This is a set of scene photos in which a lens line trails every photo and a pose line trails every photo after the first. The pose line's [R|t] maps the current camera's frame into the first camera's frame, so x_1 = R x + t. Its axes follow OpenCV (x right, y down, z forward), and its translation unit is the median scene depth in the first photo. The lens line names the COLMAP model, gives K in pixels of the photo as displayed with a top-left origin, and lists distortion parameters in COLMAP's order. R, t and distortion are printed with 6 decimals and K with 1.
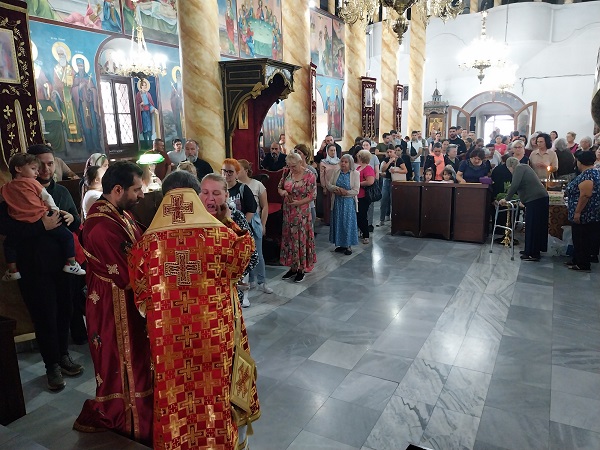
lens RADIAL K [[454.0, 0, 307.6], [0, 454.0, 228.3], [0, 0, 1]] dist [0.007114, -0.008161]
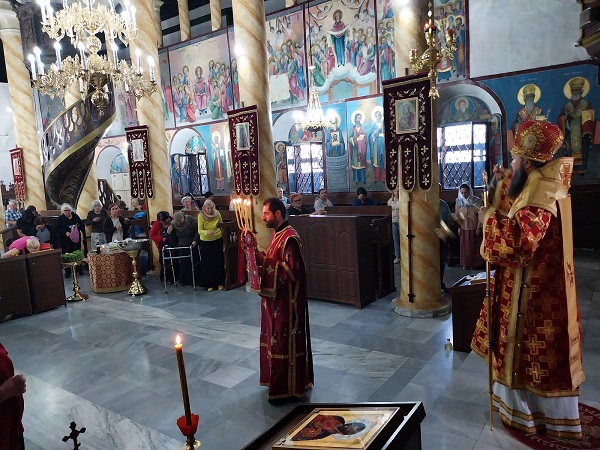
lens RADIAL K [[452.7, 0, 298.9], [0, 452.7, 227.2], [0, 0, 1]] dist [0.041848, -0.044282]
pose [[0.122984, -0.104068, 0.986937, -0.472950], [0.270918, 0.960233, 0.067492, -0.054576], [-0.954714, 0.259079, 0.146287, 0.259314]]
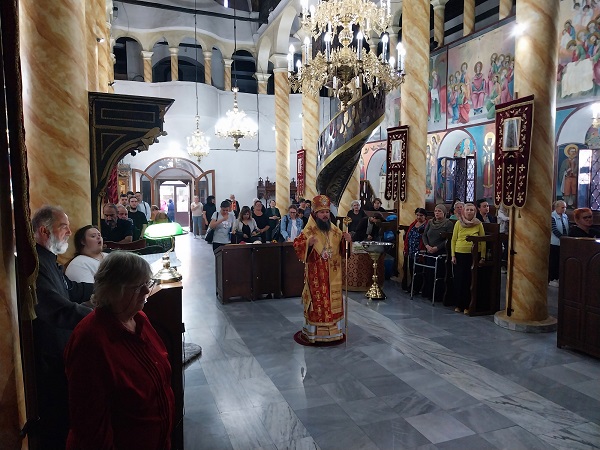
lens RADIAL K [[451.5, 0, 298.1], [0, 451.5, 223.2], [0, 0, 1]] dist [0.021357, -0.024584]
pose [[0.660310, -0.037150, 0.750073, -0.371257], [0.148999, 0.985401, -0.082361, -0.045482], [-0.736064, 0.166144, 0.656206, 0.246786]]
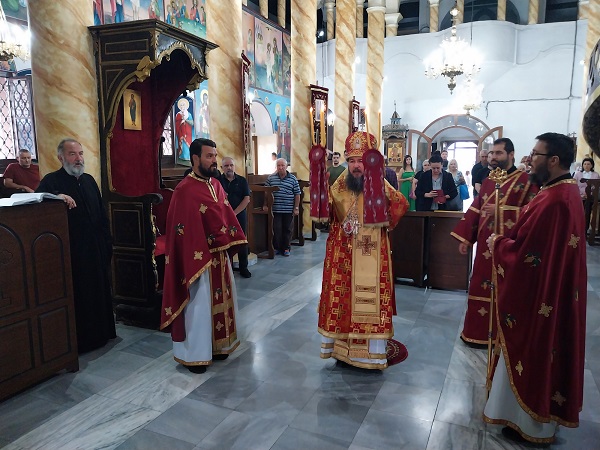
lens RADIAL K [[451.3, 0, 303.7], [0, 451.3, 224.9], [0, 0, 1]] dist [0.015611, -0.014246]
pose [[0.996684, 0.007340, 0.081035, 0.050485], [-0.001412, 0.997333, -0.072968, -0.019182], [-0.081354, 0.072611, 0.994037, 0.239224]]
